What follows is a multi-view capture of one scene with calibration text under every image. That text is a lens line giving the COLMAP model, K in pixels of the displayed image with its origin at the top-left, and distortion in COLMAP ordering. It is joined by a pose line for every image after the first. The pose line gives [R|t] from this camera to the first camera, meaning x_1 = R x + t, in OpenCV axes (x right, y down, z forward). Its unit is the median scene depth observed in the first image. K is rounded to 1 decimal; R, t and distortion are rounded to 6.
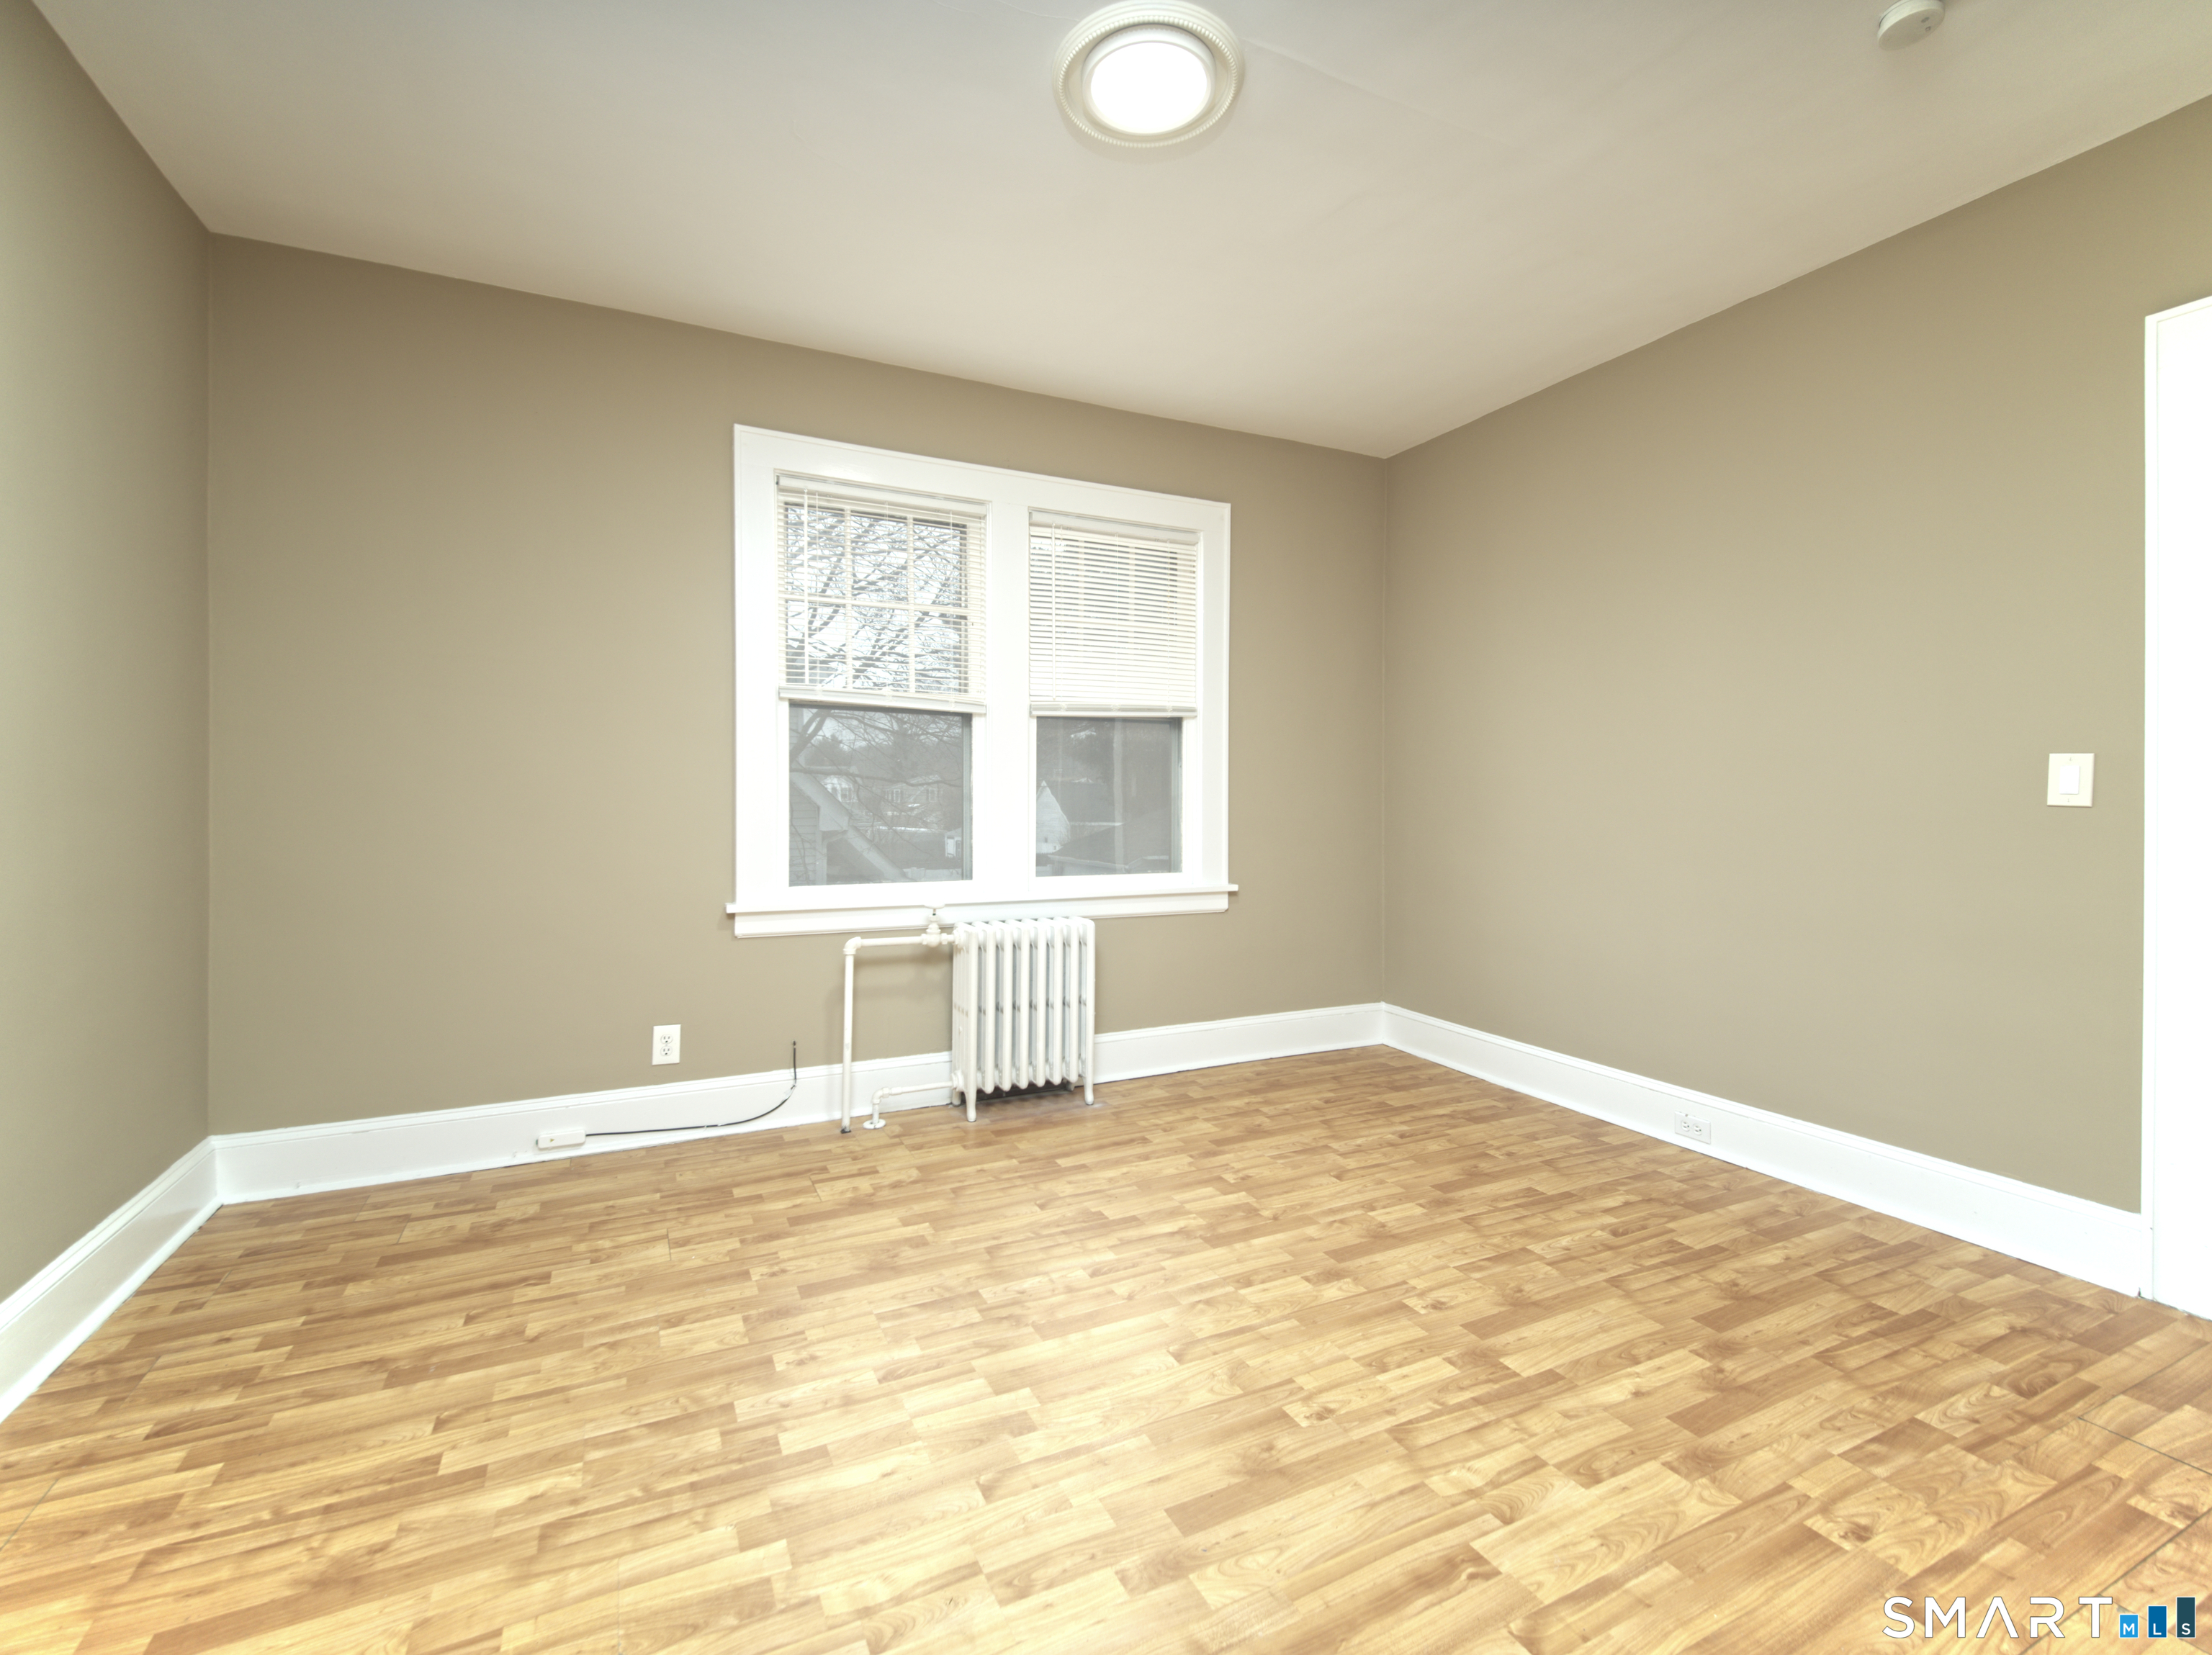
lens RADIAL K [[990.7, 0, 1096.3], [0, 990.7, 799.0], [0, 0, 1]] dist [0.001651, -0.002097]
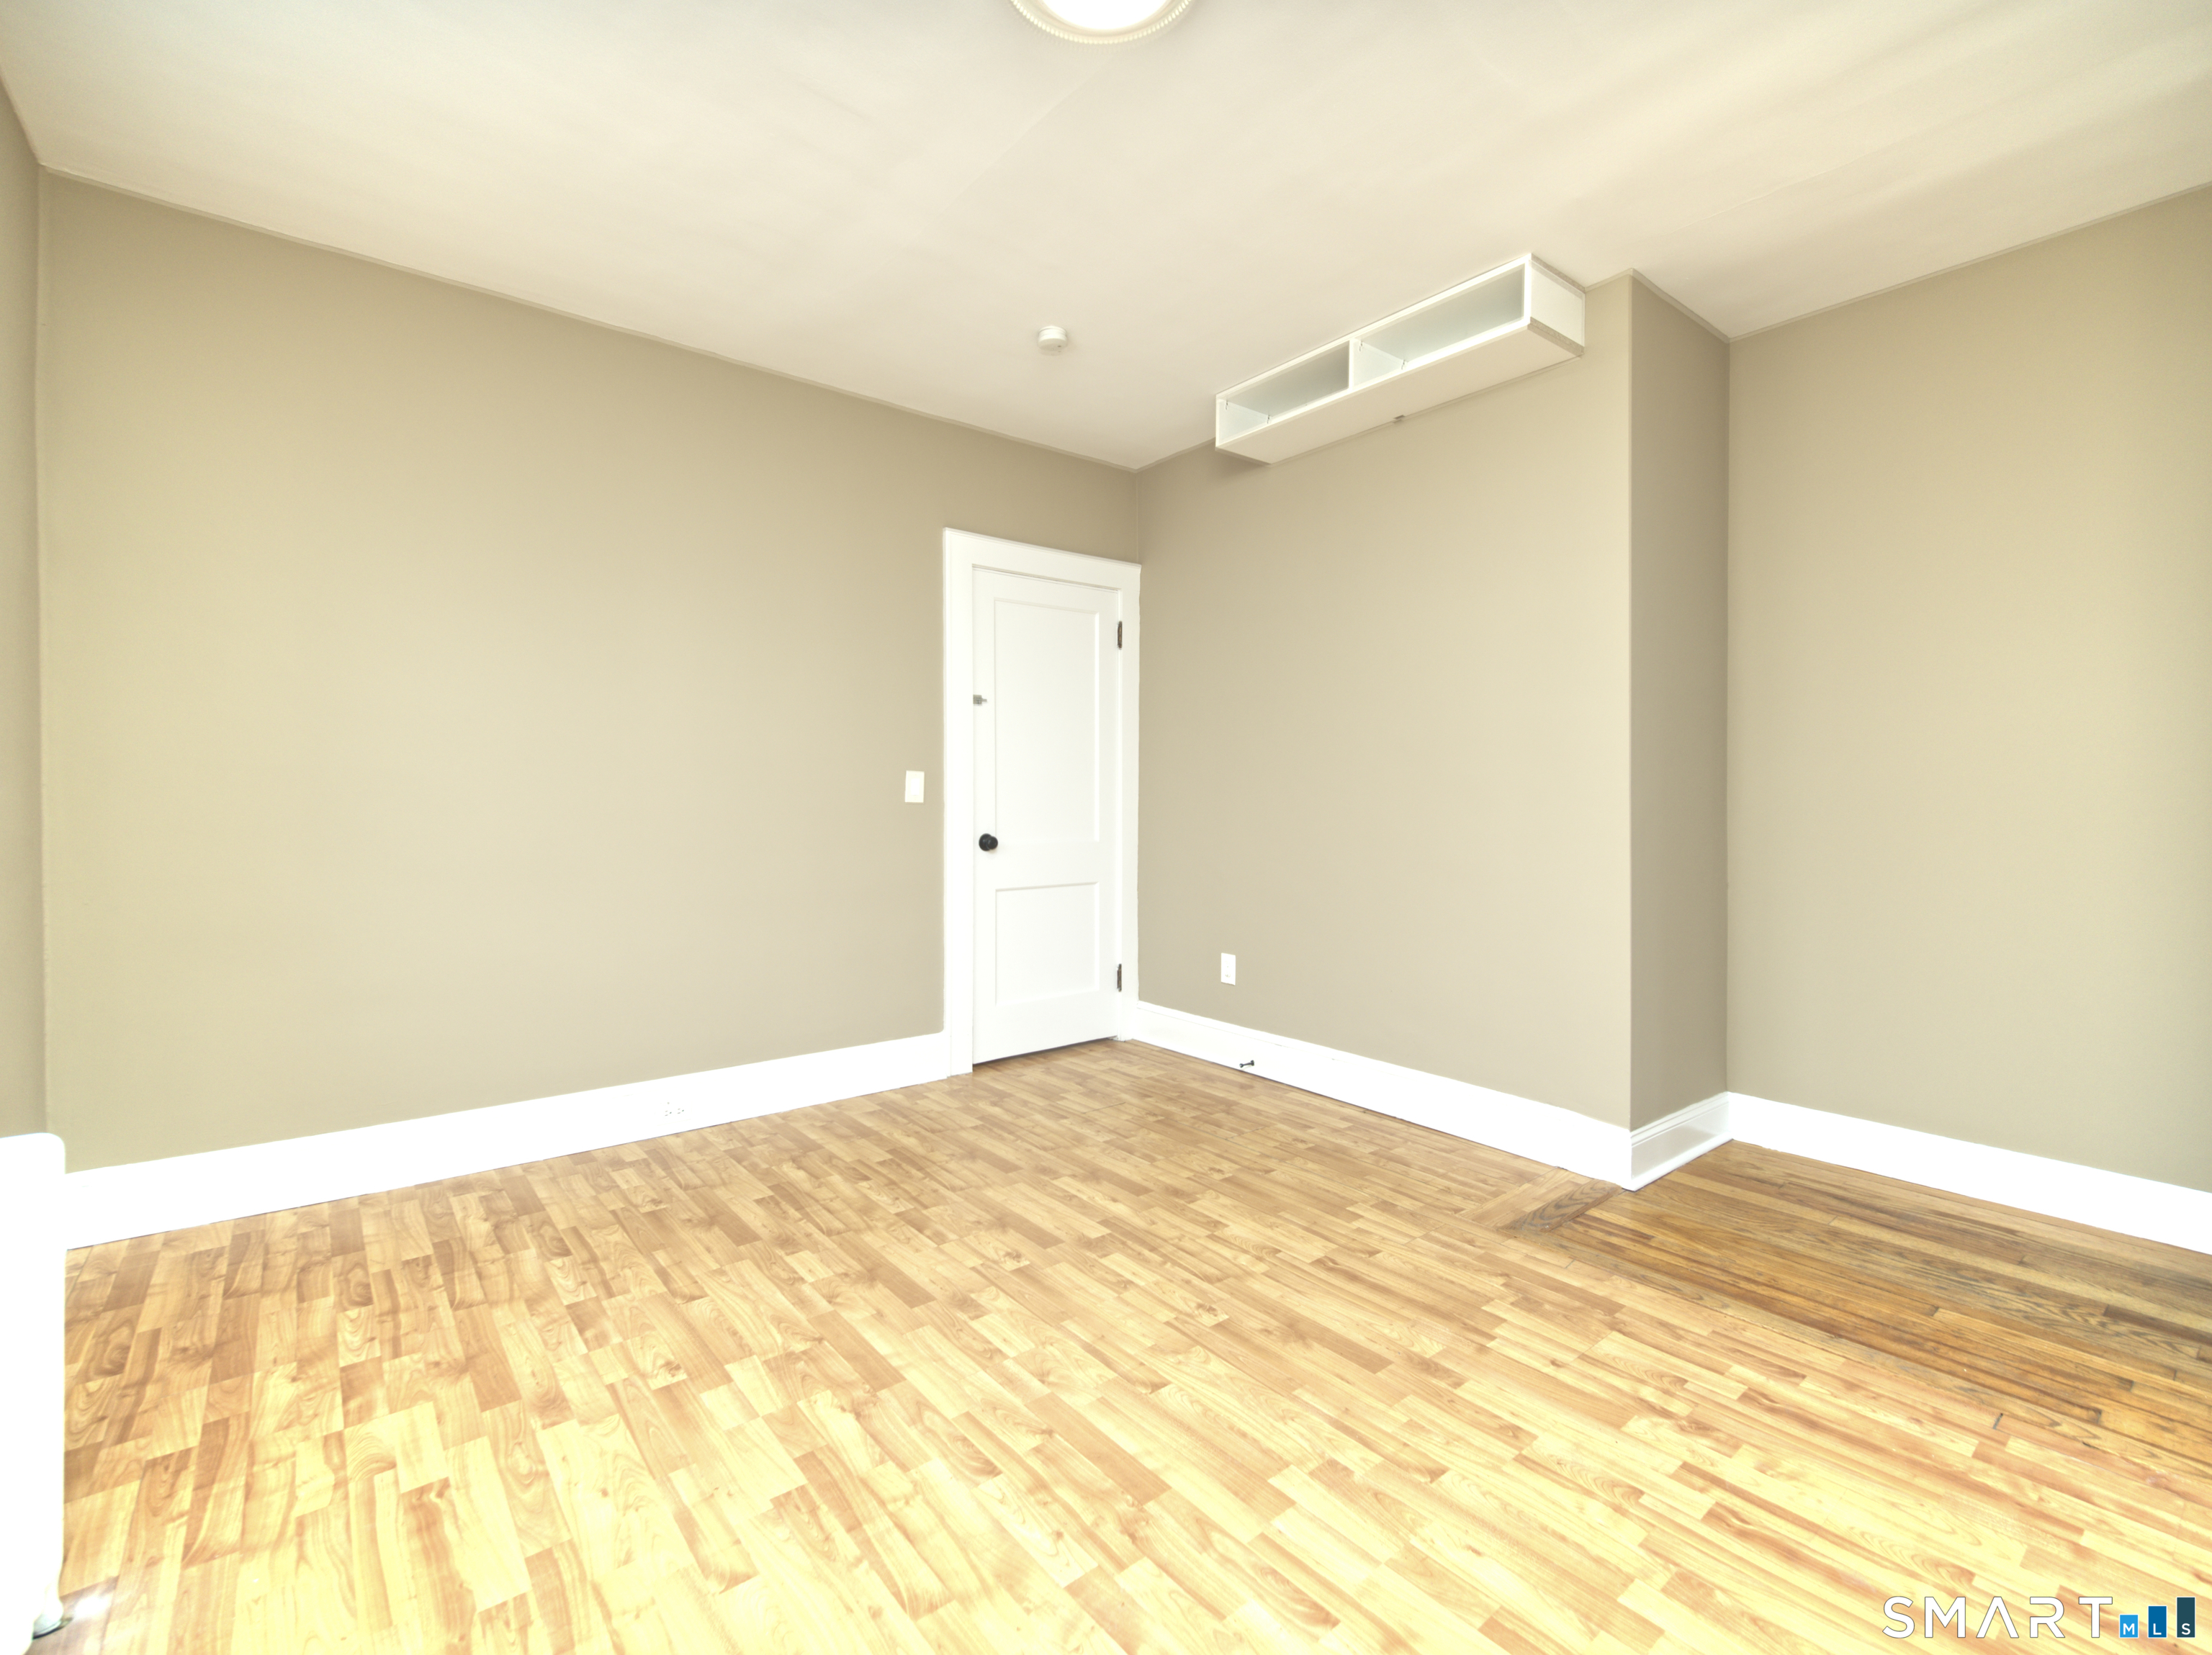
lens RADIAL K [[990.7, 0, 1096.3], [0, 990.7, 799.0], [0, 0, 1]] dist [0.001651, -0.002097]
pose [[-0.225674, -0.007283, 0.974176, -0.689068], [0.001732, 0.999967, 0.007877, -0.012105], [-0.974201, 0.003465, -0.225654, 1.048587]]
